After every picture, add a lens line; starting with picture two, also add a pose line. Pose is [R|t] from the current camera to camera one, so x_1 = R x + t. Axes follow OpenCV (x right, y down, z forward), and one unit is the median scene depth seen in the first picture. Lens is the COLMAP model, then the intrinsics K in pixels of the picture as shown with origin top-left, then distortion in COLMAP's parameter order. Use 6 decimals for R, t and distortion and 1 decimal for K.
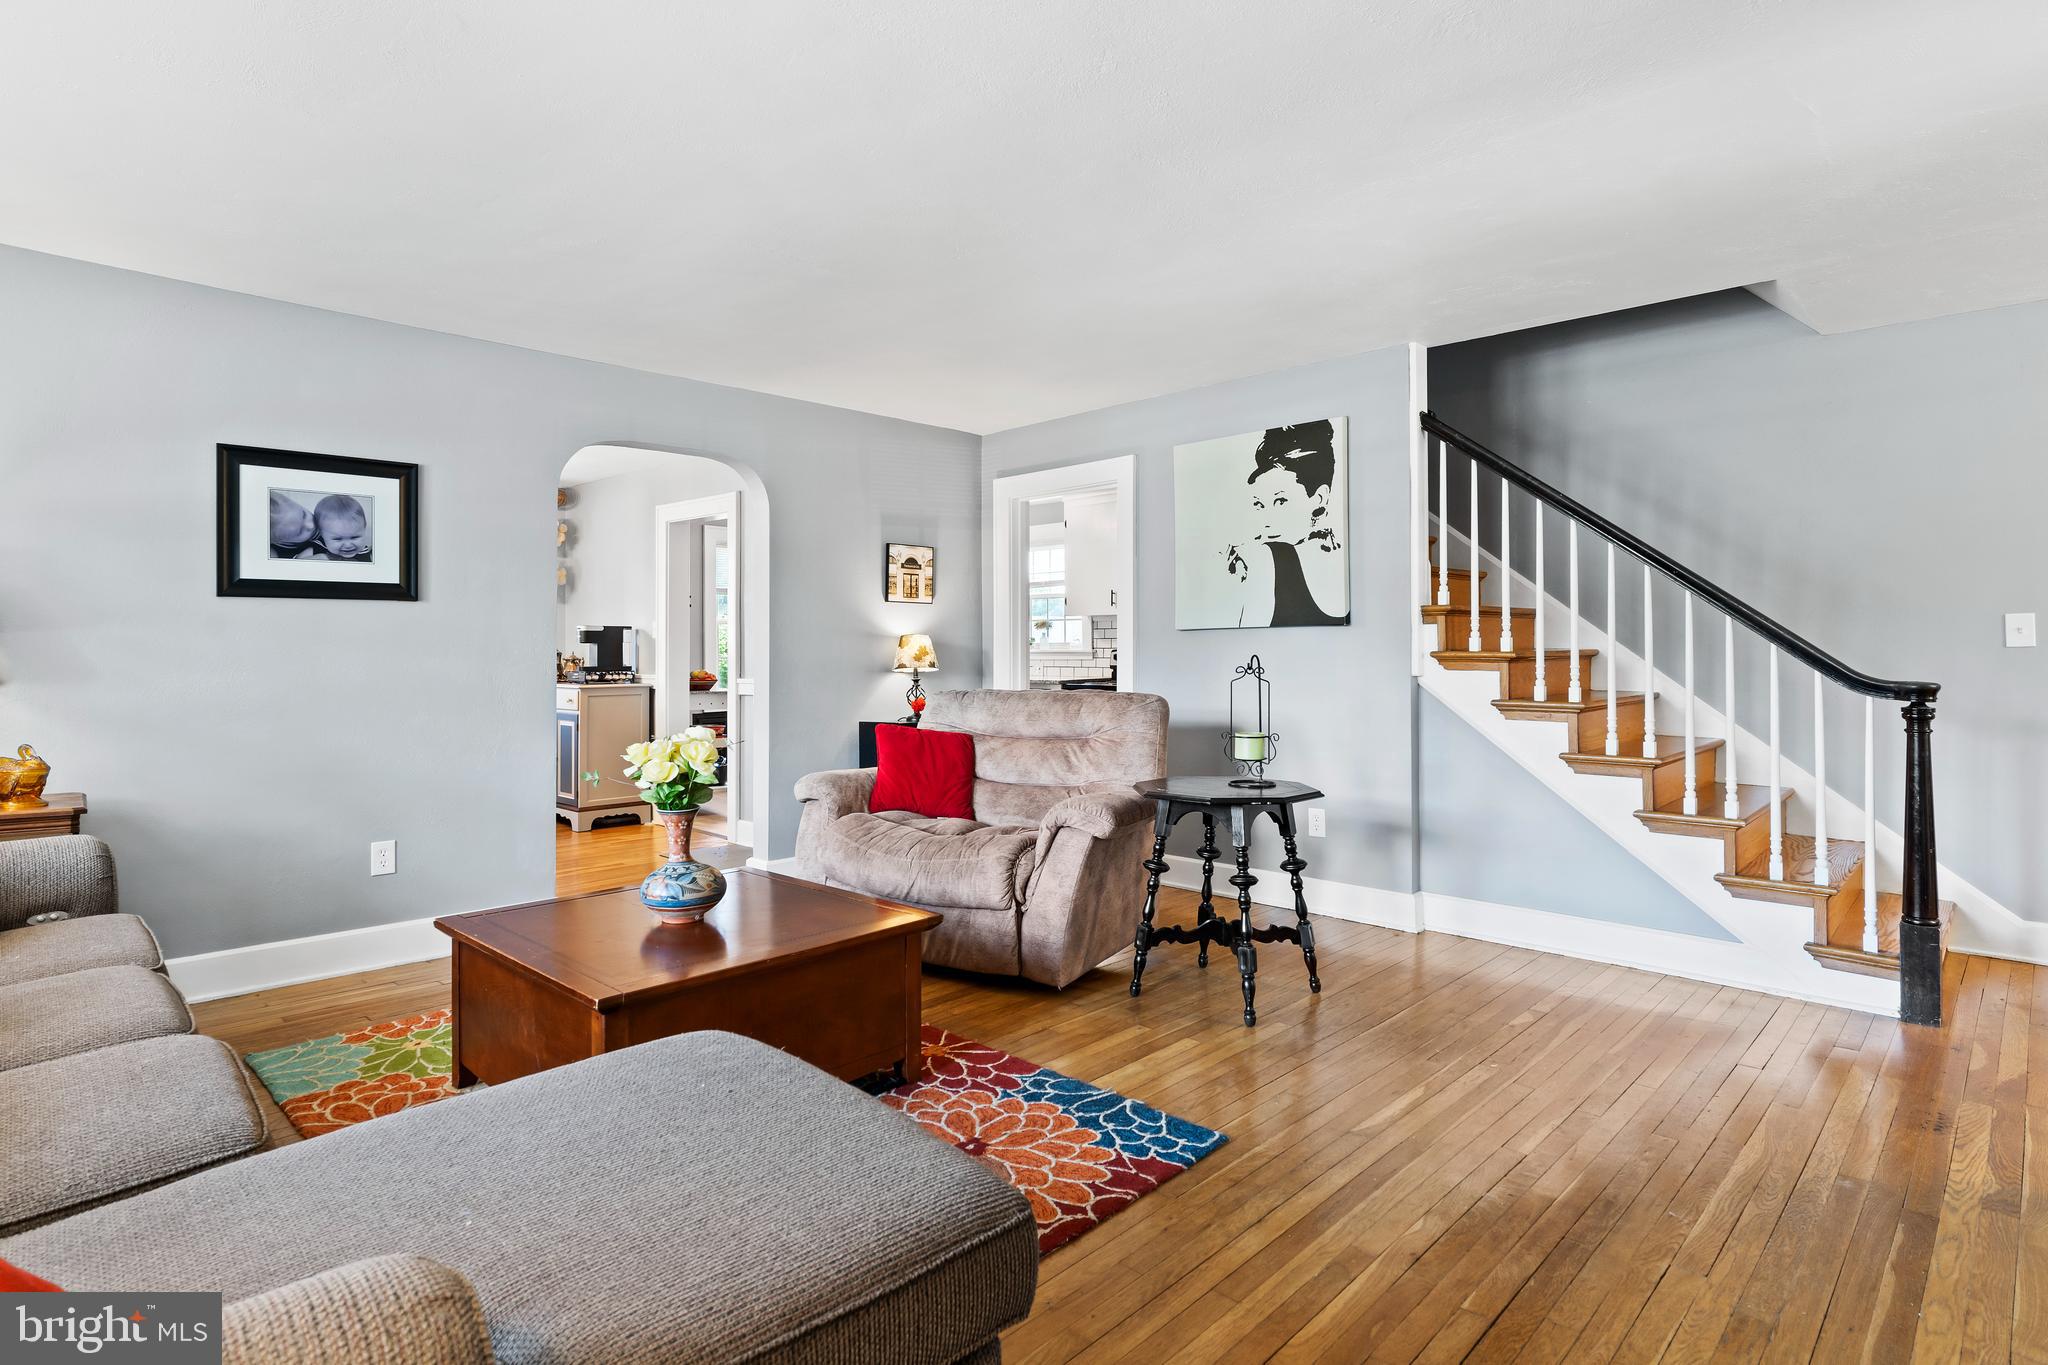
lens RADIAL K [[1062.9, 0, 1015.1], [0, 1062.9, 648.7], [0, 0, 1]] dist [-0.006808, 0.002112]
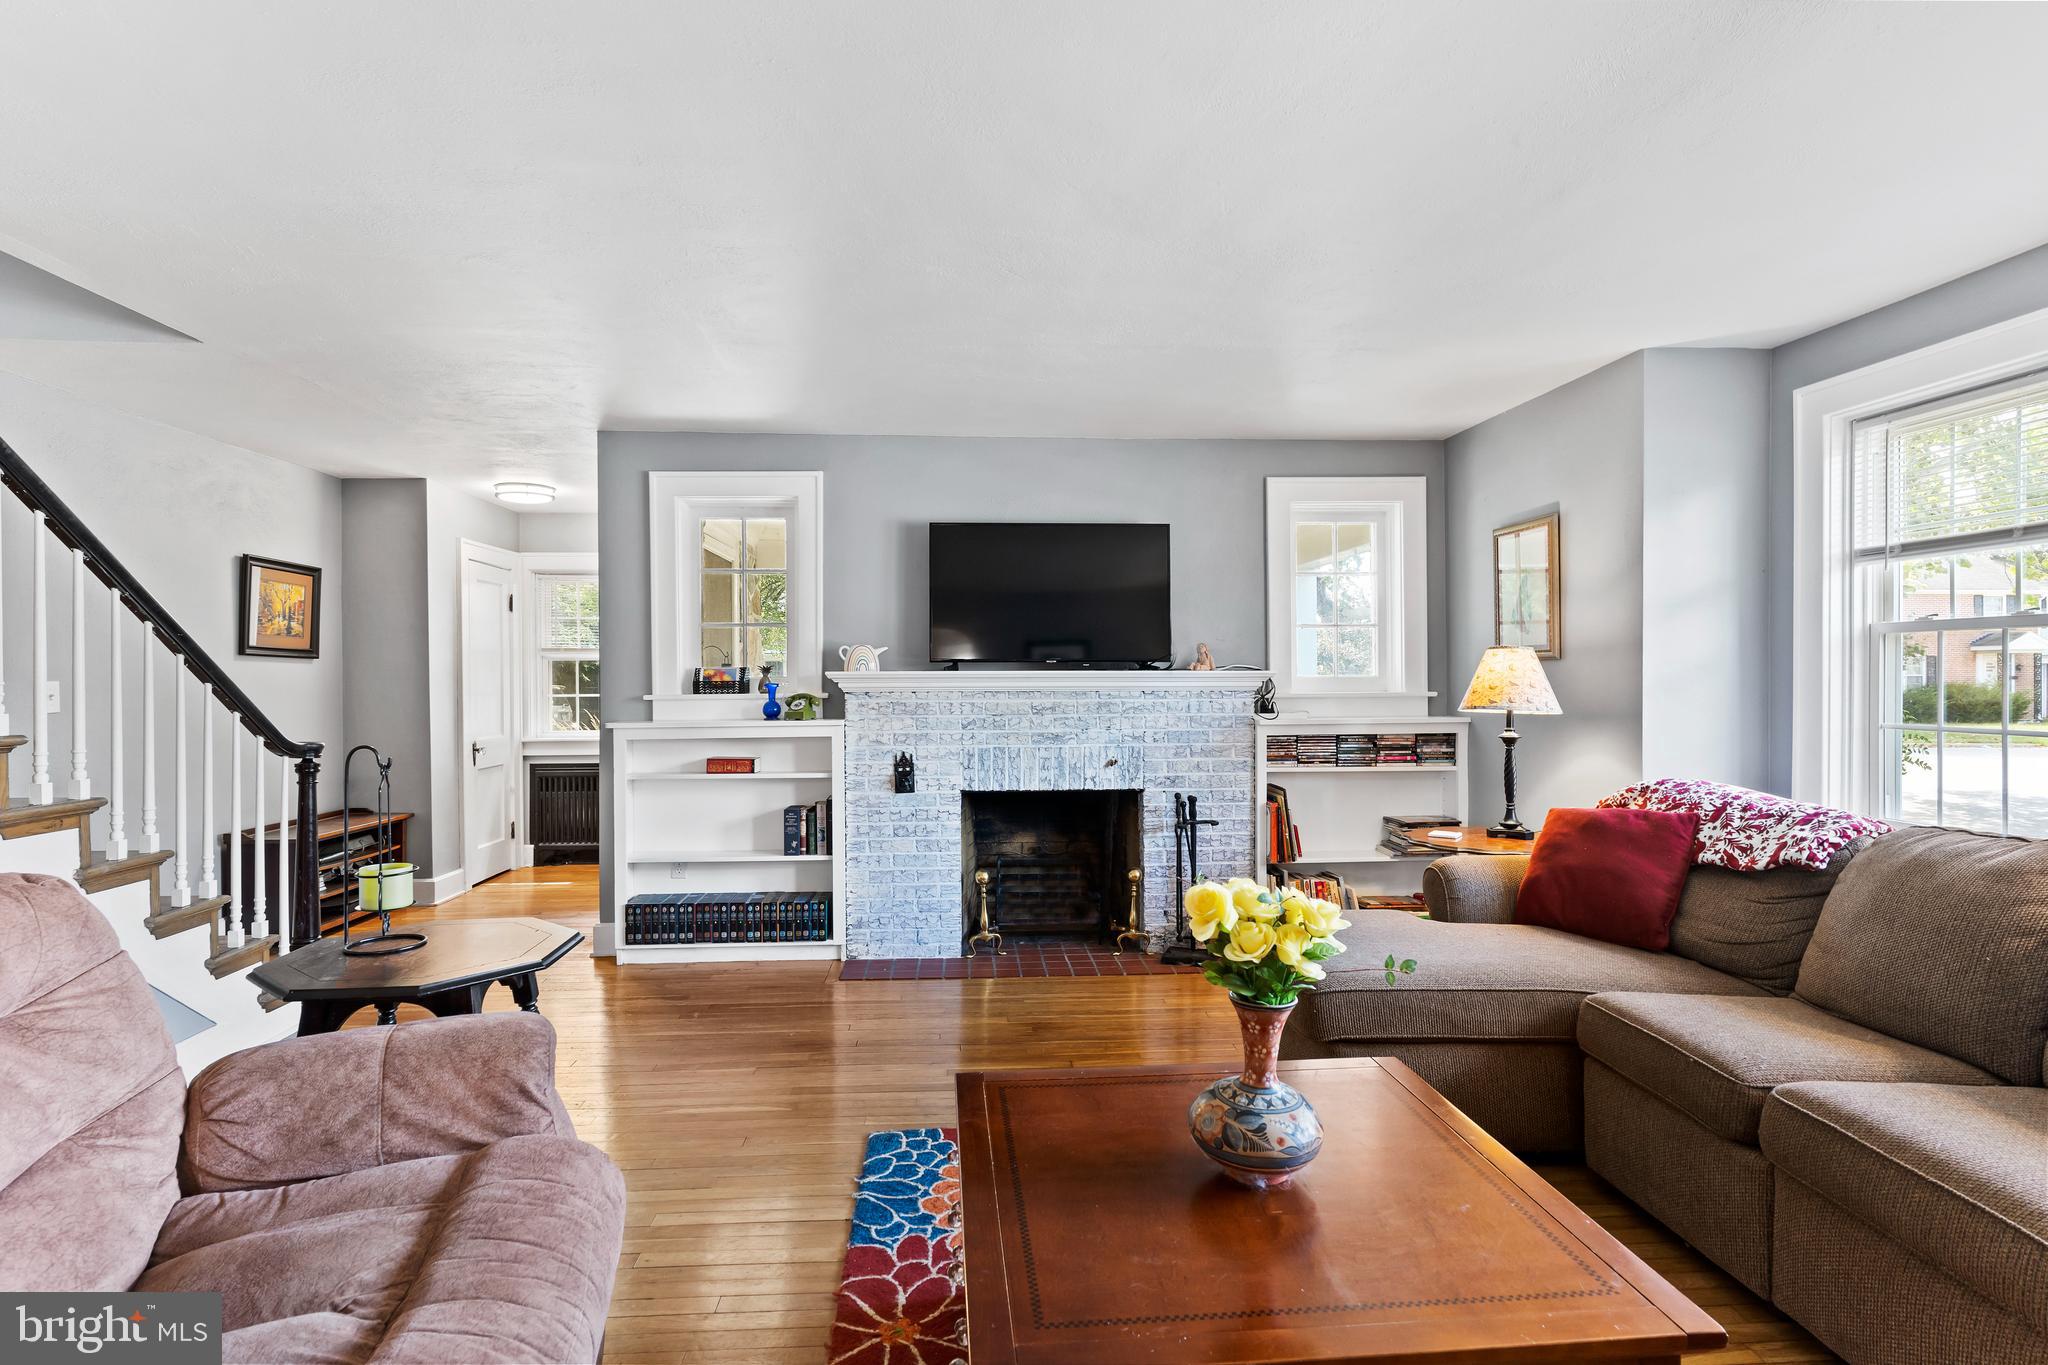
lens RADIAL K [[1062.9, 0, 1016.0], [0, 1062.9, 675.6], [0, 0, 1]] dist [-0.006808, 0.002112]
pose [[-0.746437, 0.005357, 0.665435, -0.389837], [0.007986, 0.999968, 0.000908, -0.027468], [-0.665408, 0.005992, -0.746456, 0.969891]]
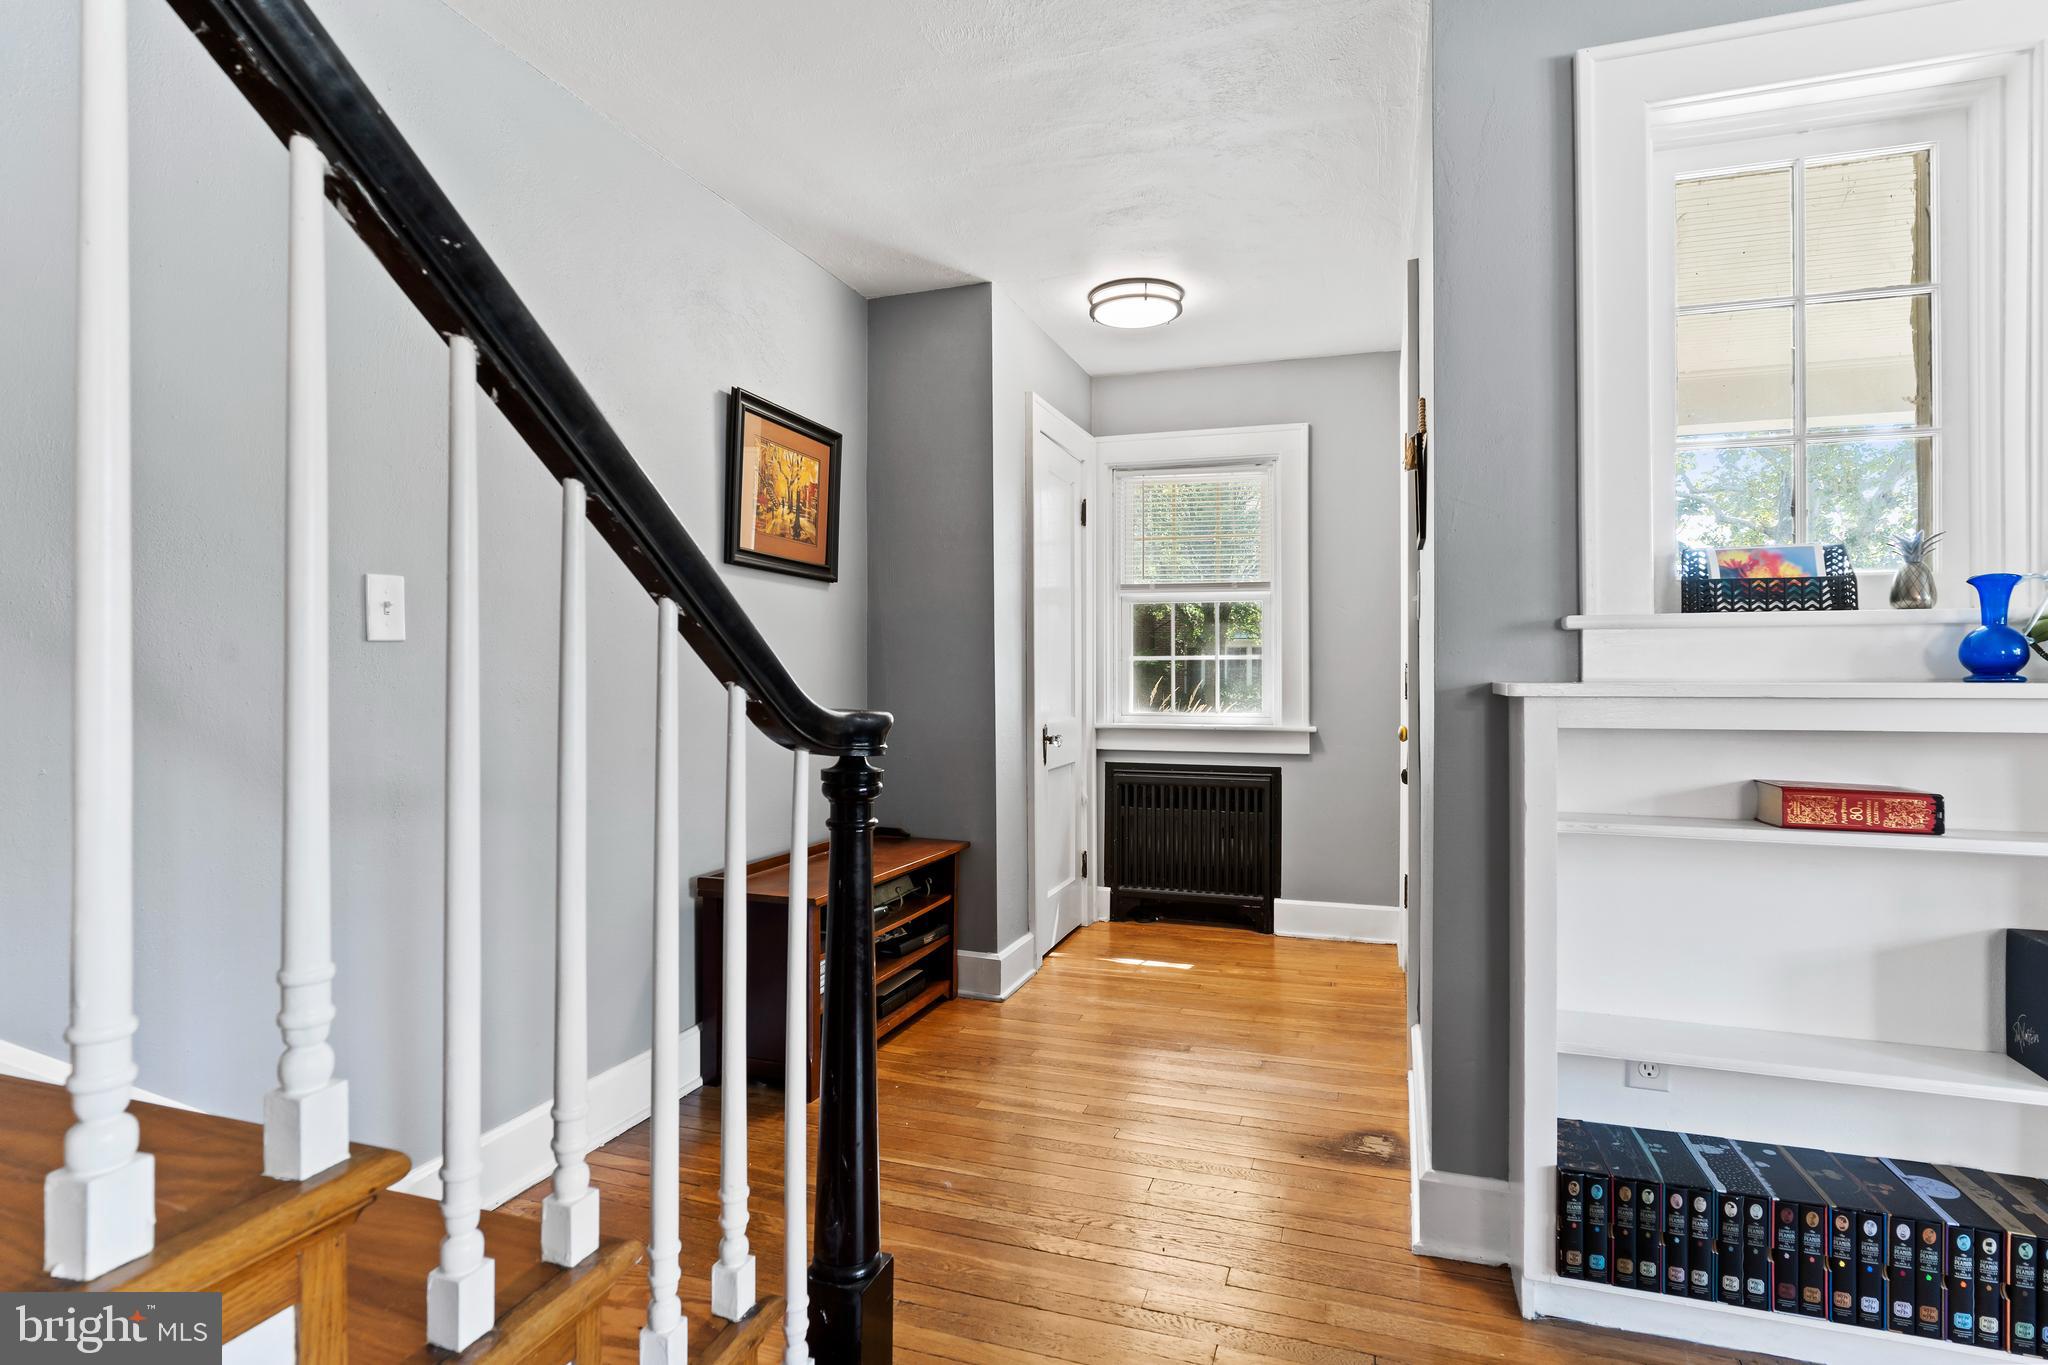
lens RADIAL K [[1062.9, 0, 1009.0], [0, 1062.9, 657.3], [0, 0, 1]] dist [-0.006808, 0.002112]
pose [[-0.433918, 0.011944, 0.900873, 0.304243], [0.000964, 0.999918, -0.012793, 0.010666], [-0.900952, -0.004683, -0.433894, 0.805975]]
